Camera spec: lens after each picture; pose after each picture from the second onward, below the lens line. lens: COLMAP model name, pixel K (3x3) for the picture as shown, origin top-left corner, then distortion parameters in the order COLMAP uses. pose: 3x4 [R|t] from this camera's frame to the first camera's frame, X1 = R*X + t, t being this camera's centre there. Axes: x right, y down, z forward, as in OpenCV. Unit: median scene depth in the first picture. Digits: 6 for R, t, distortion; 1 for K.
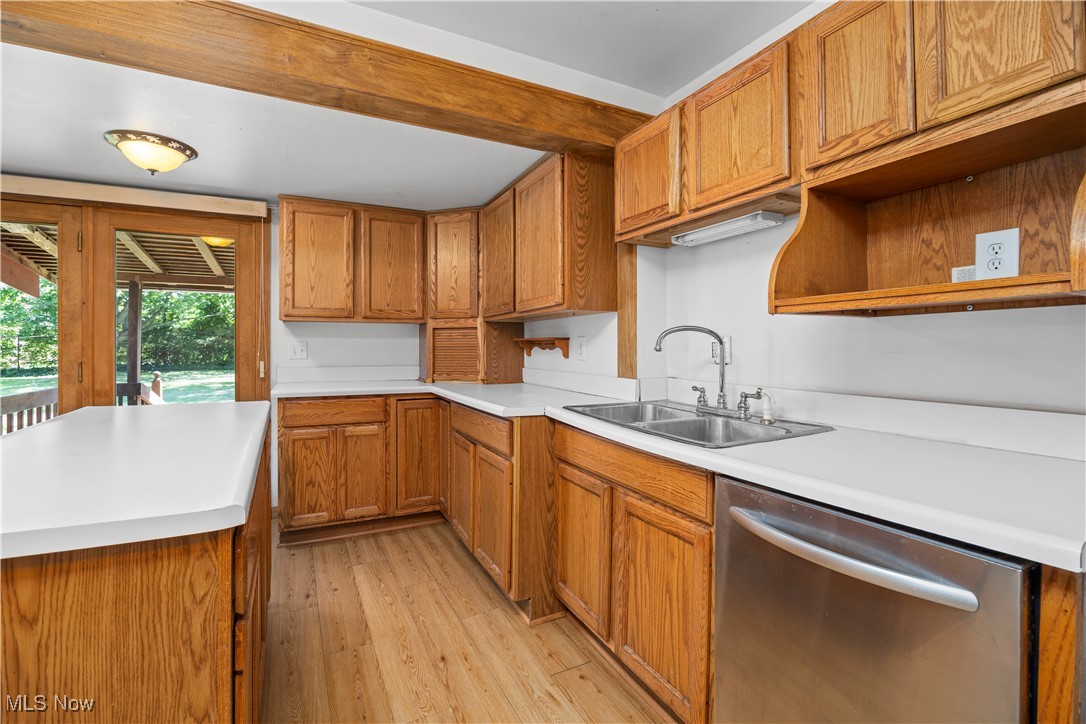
lens RADIAL K [[495.5, 0, 570.5], [0, 495.5, 349.1], [0, 0, 1]] dist [-0.016025, -0.001149]
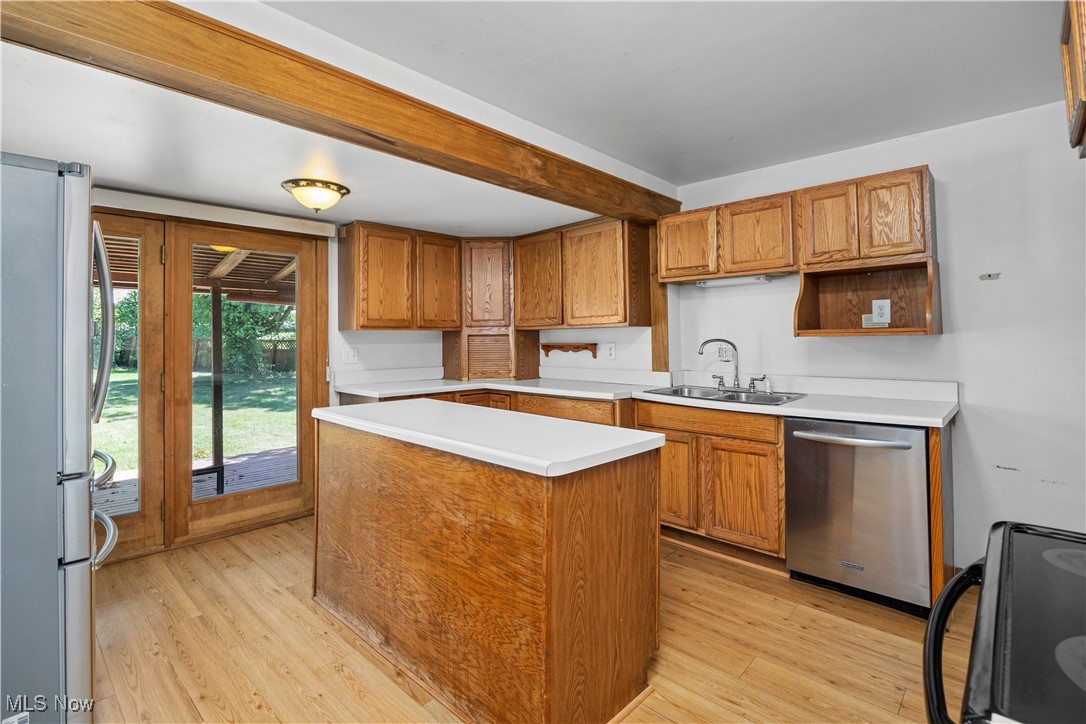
lens RADIAL K [[495.5, 0, 596.2], [0, 495.5, 328.4], [0, 0, 1]] dist [-0.016025, -0.001149]
pose [[0.934479, 0.001056, 0.356018, -0.697046], [0.009258, 0.999585, -0.027263, -0.038328], [-0.355899, 0.028773, 0.934081, -0.384517]]
